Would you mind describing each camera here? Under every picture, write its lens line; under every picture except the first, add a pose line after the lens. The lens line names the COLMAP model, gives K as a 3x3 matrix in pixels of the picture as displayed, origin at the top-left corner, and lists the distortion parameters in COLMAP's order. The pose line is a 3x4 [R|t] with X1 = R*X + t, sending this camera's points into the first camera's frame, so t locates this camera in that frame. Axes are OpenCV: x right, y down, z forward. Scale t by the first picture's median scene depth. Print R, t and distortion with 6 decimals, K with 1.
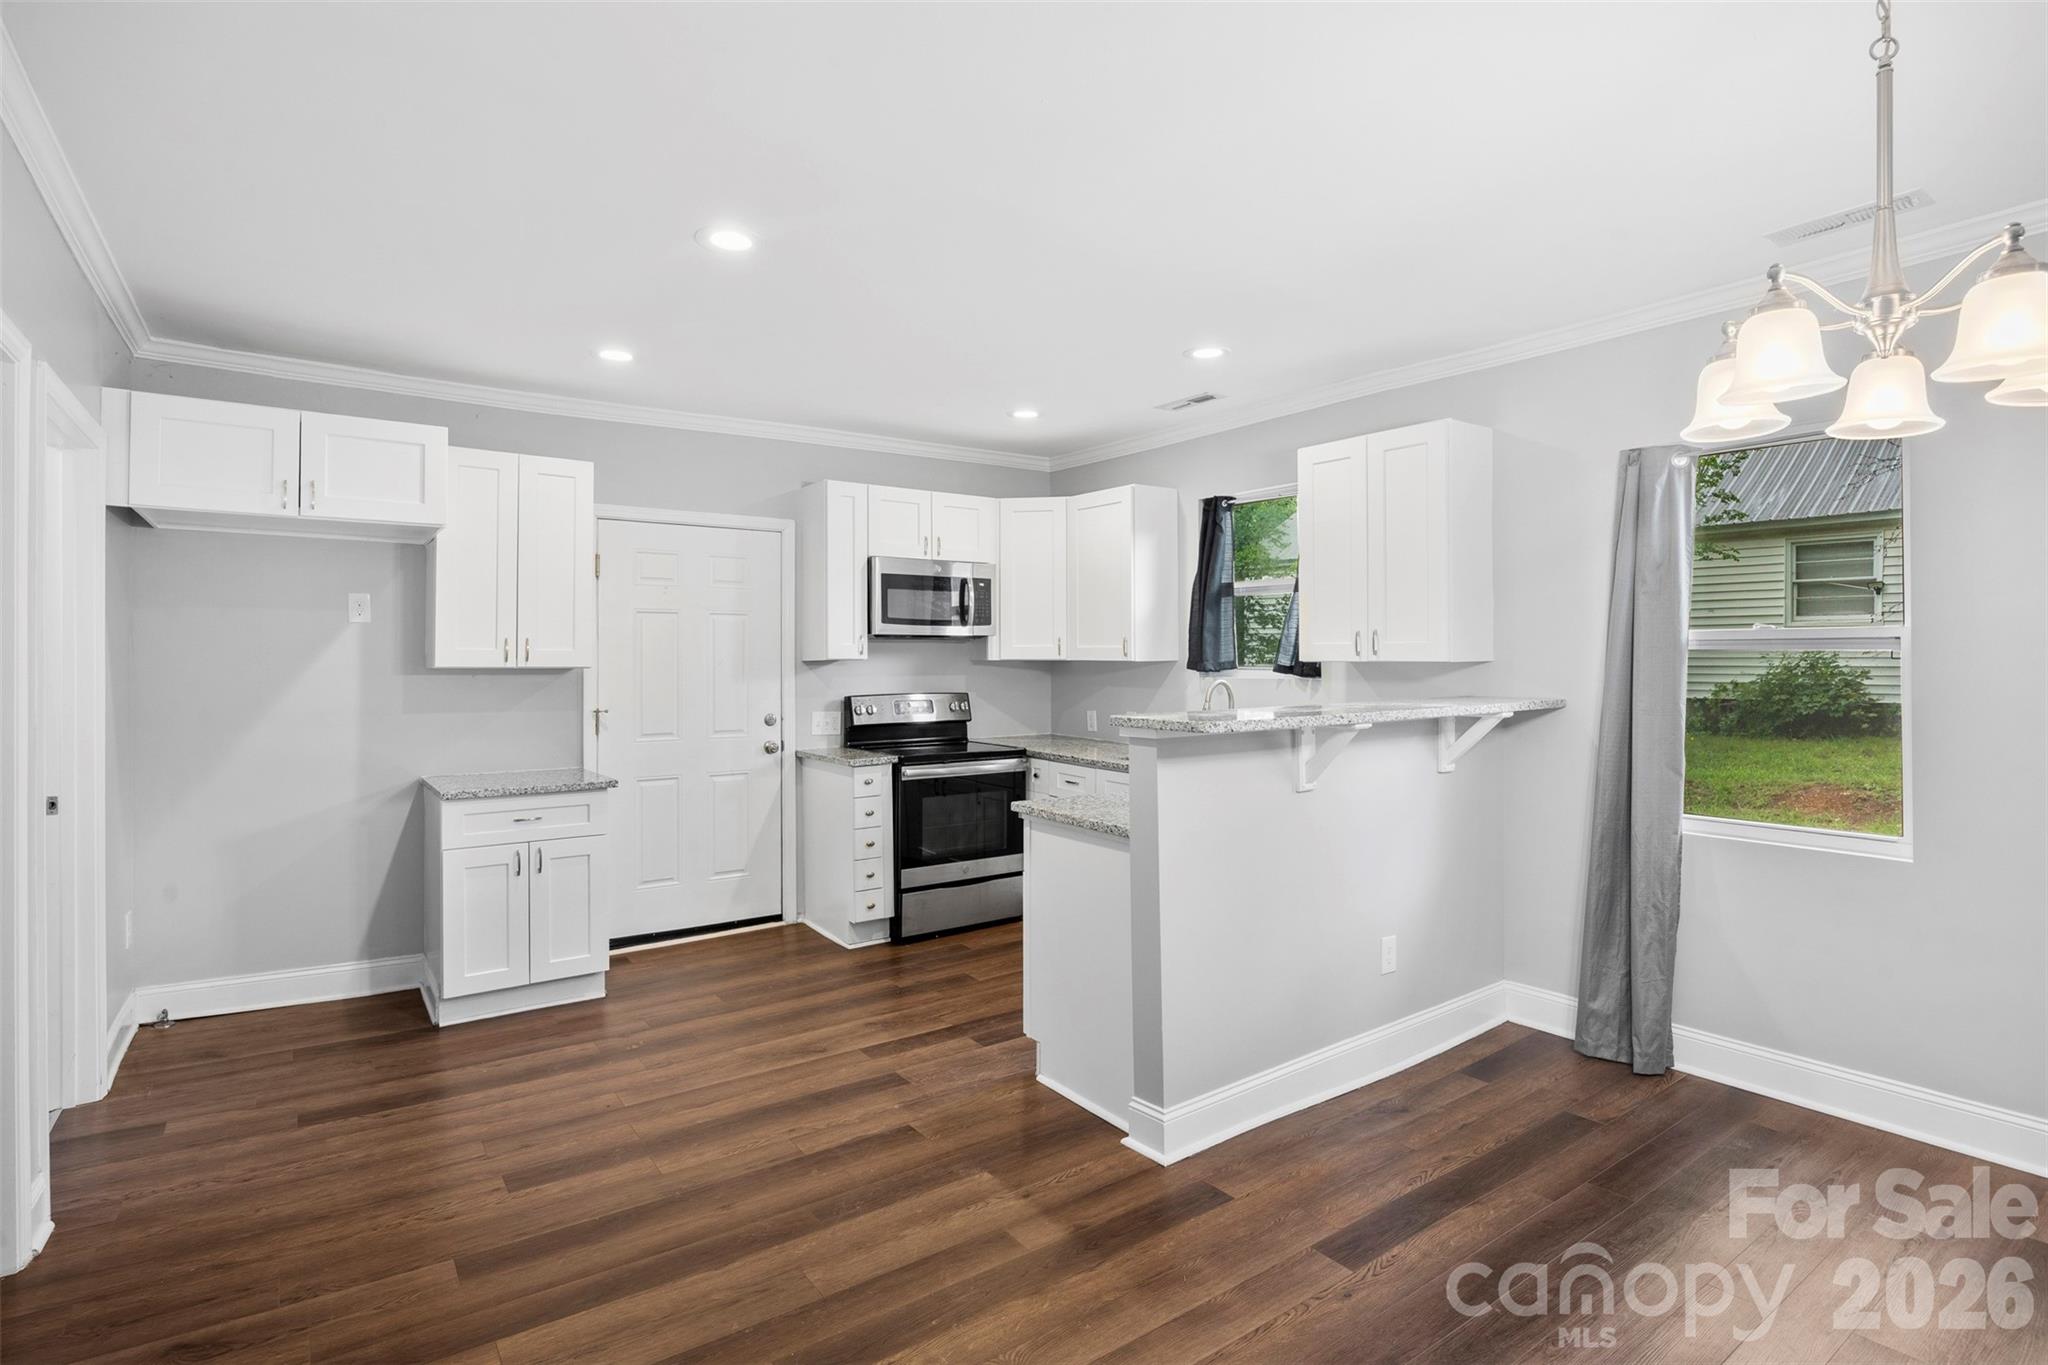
lens RADIAL K [[1021.5, 0, 1036.3], [0, 1021.5, 657.9], [0, 0, 1]] dist [-0.006901, -0.001219]
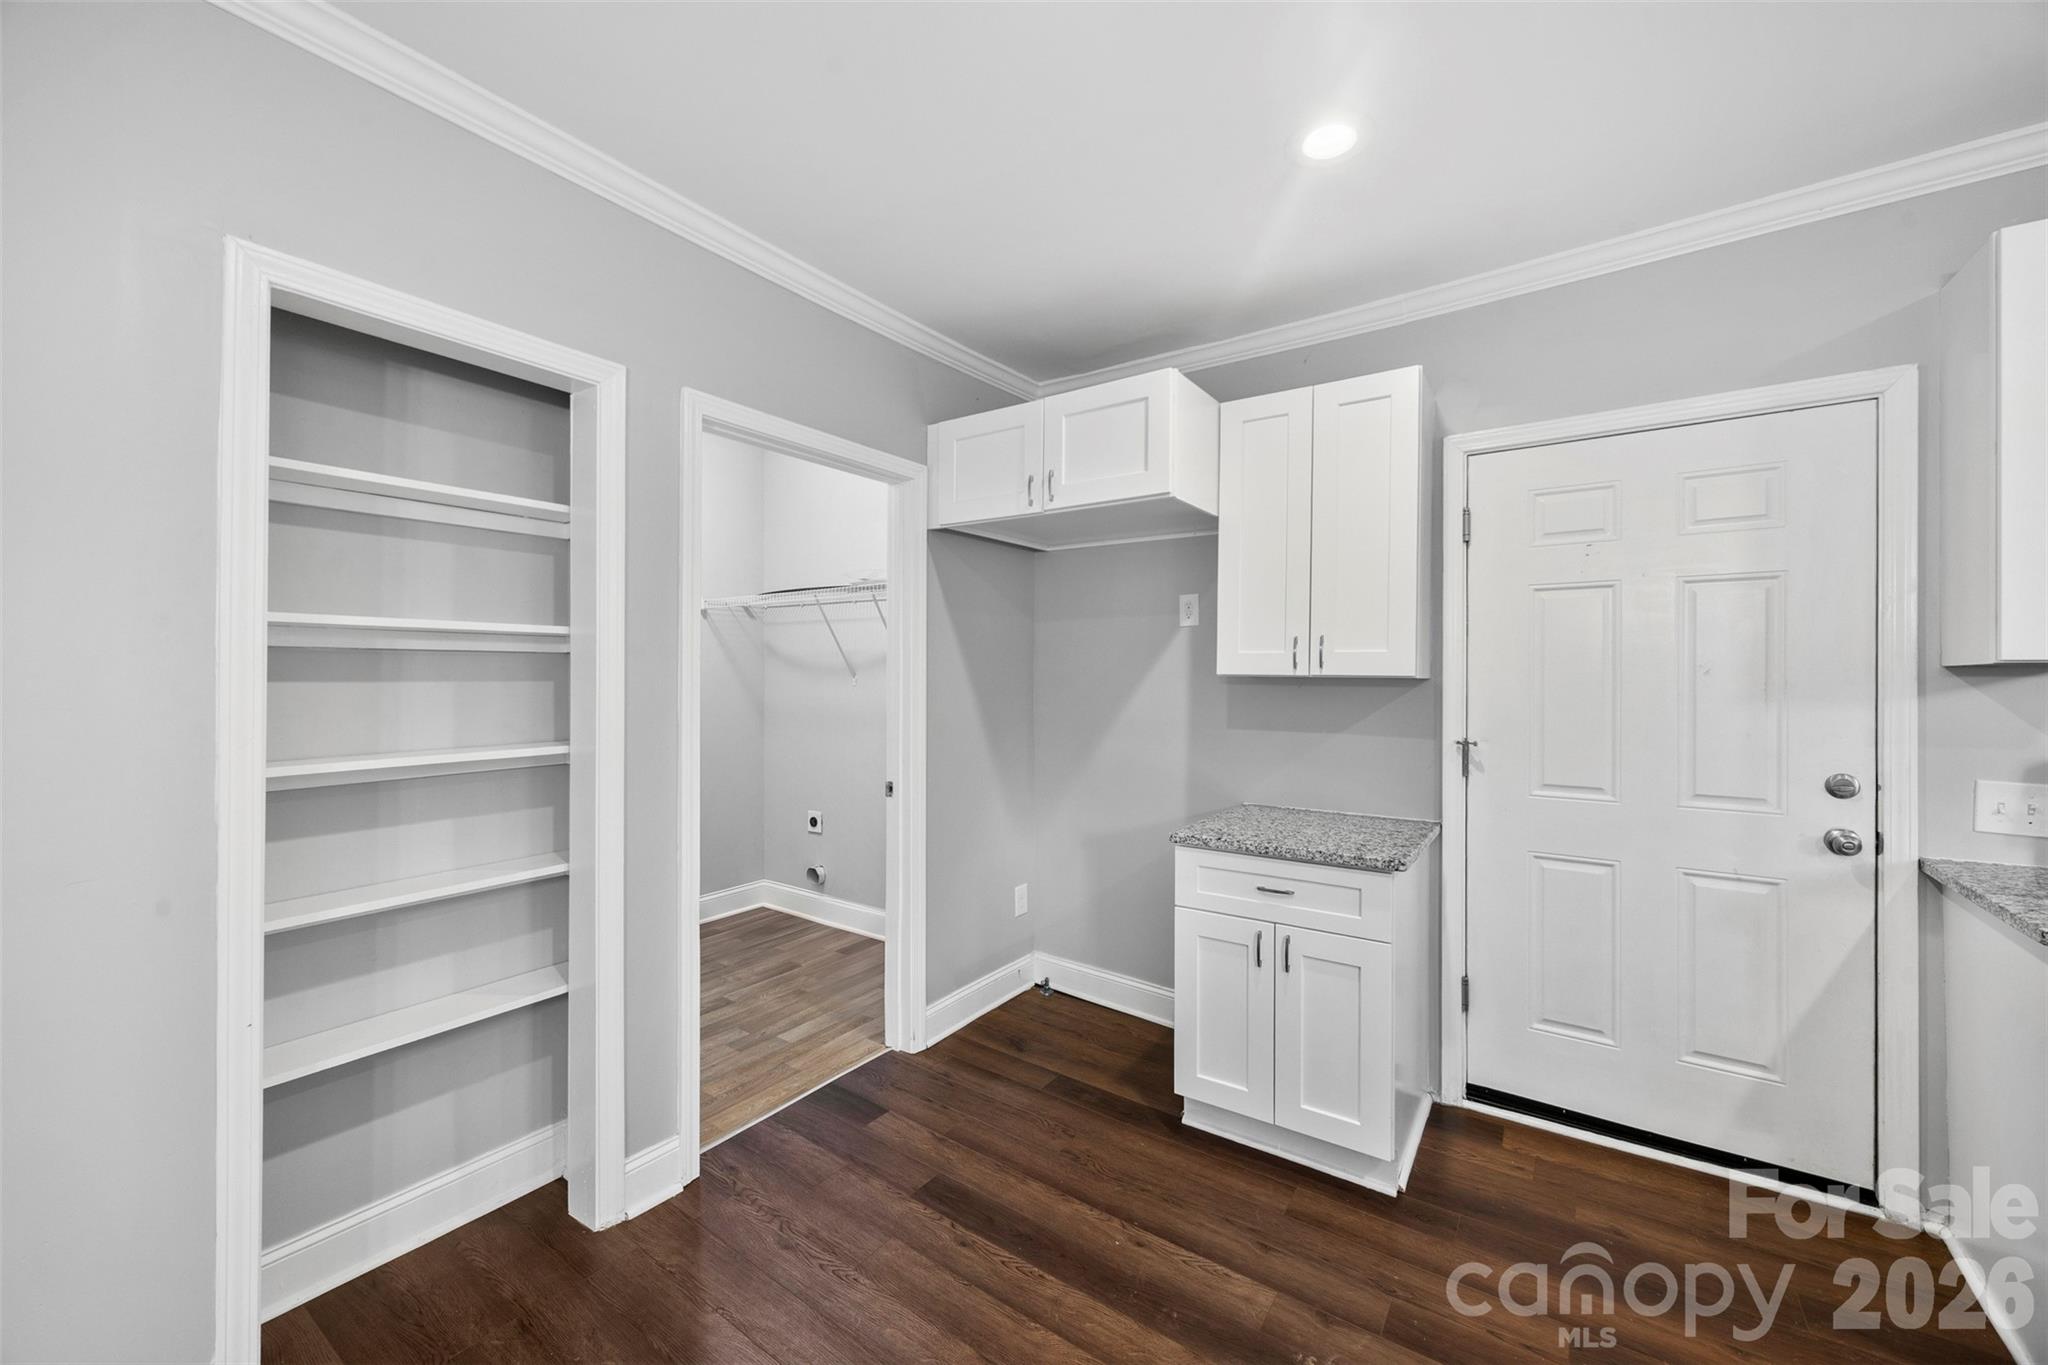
lens RADIAL K [[787.0, 0, 1025.2], [0, 787.0, 673.6], [0, 0, 1]] dist [-0.001419, -0.000130]
pose [[0.323239, 0.001533, -0.946316, -0.031526], [0.001266, 0.999997, 0.002053, 0.005563], [0.946316, -0.001862, 0.323237, 0.537312]]
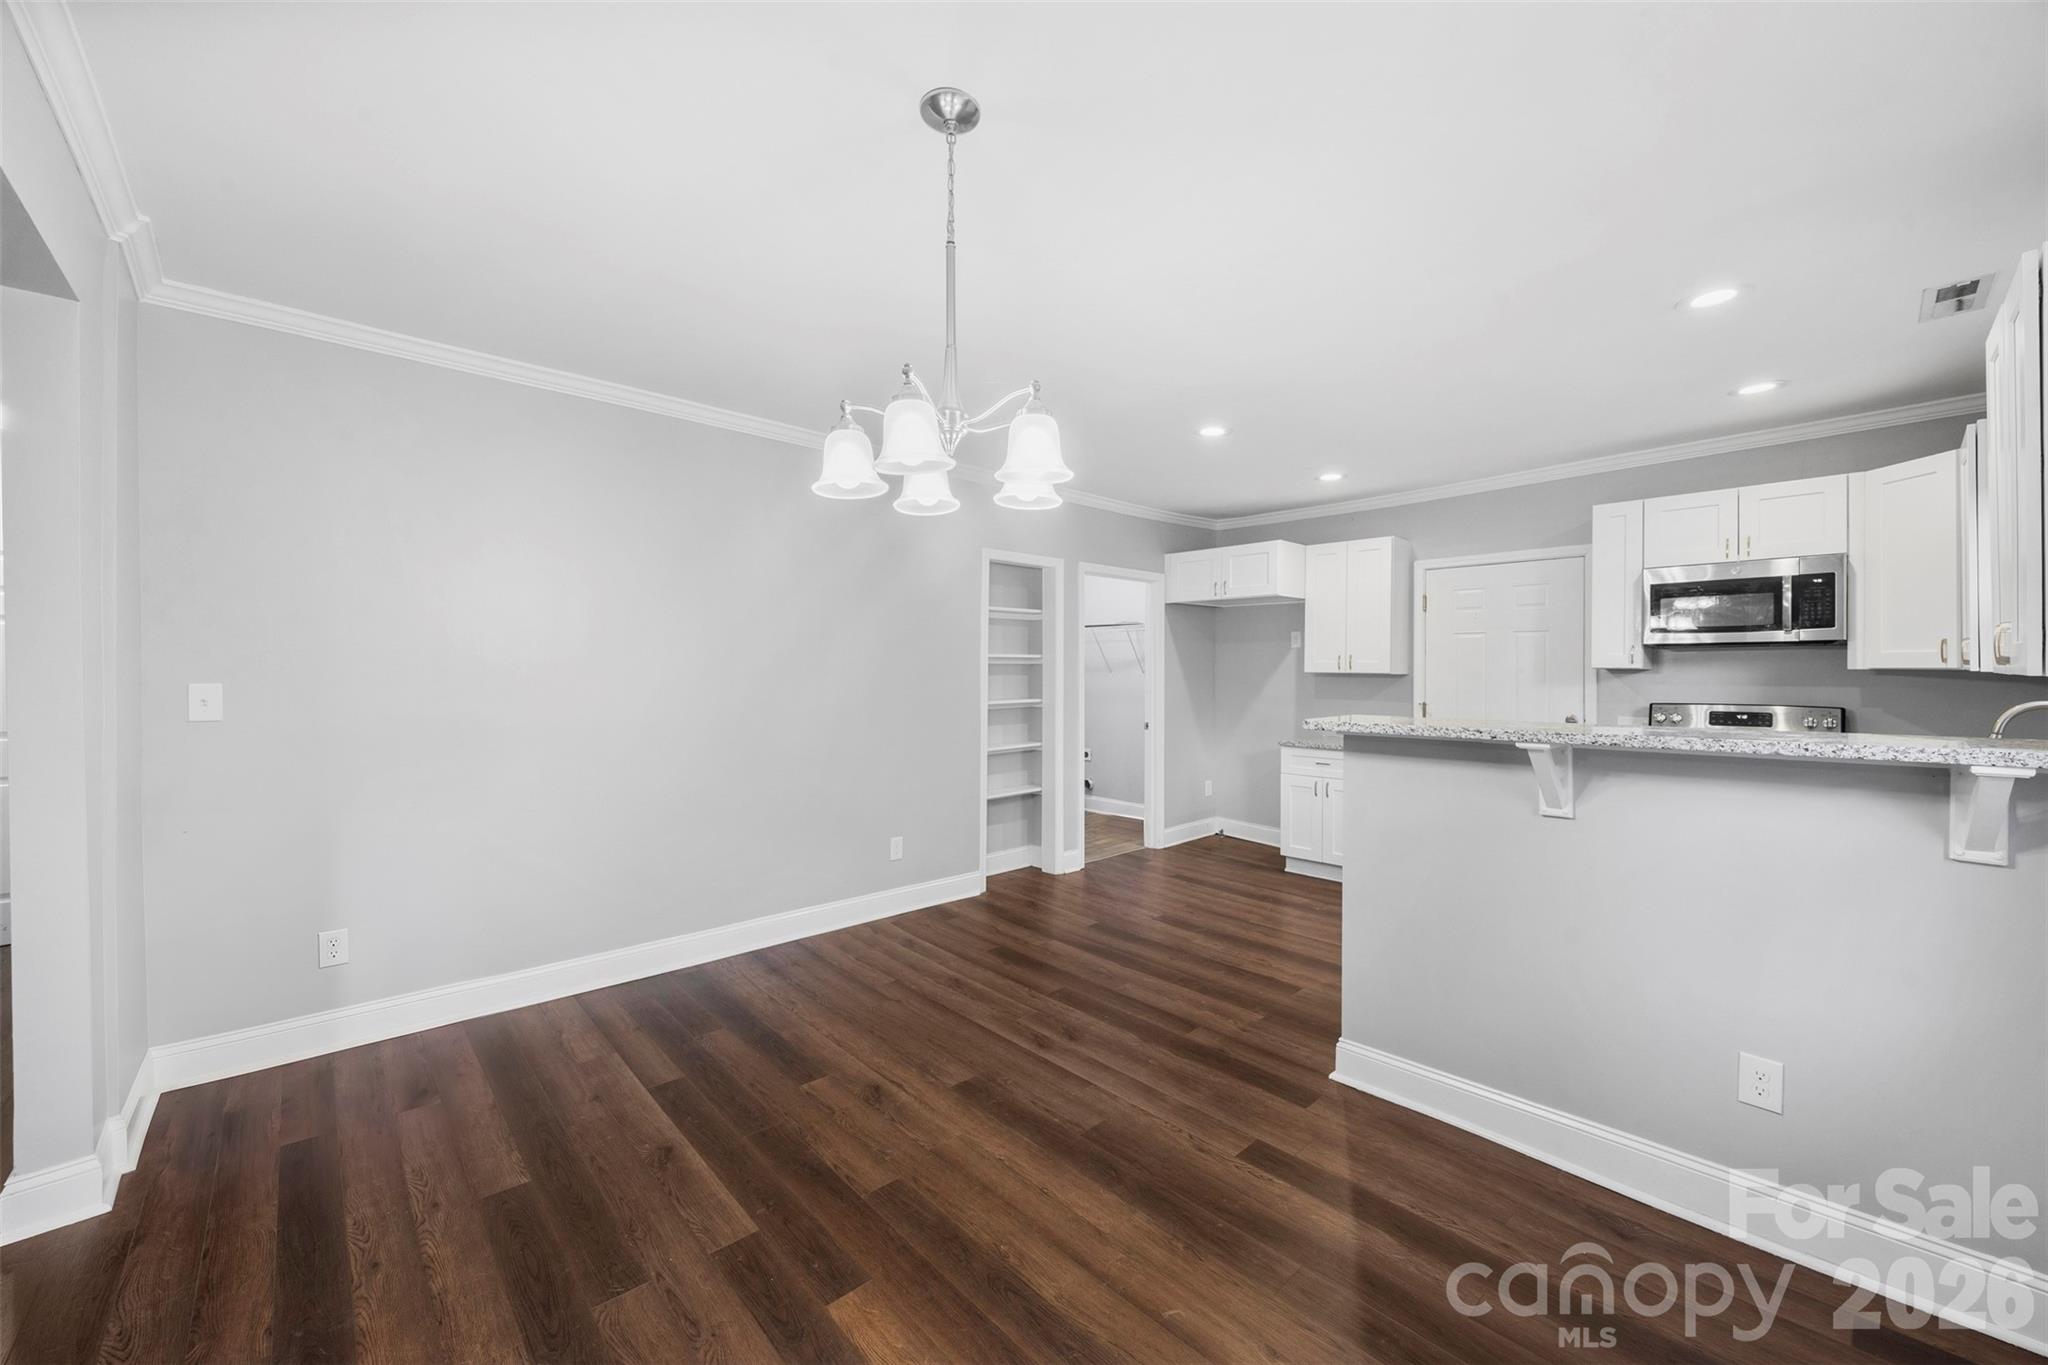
lens RADIAL K [[787.0, 0, 1025.2], [0, 787.0, 673.6], [0, 0, 1]] dist [-0.001419, -0.000130]
pose [[0.118359, 0.009929, -0.992921, 0.587497], [0.003460, 0.999940, 0.010411, -0.003644], [0.992965, -0.004668, 0.118317, 0.296027]]
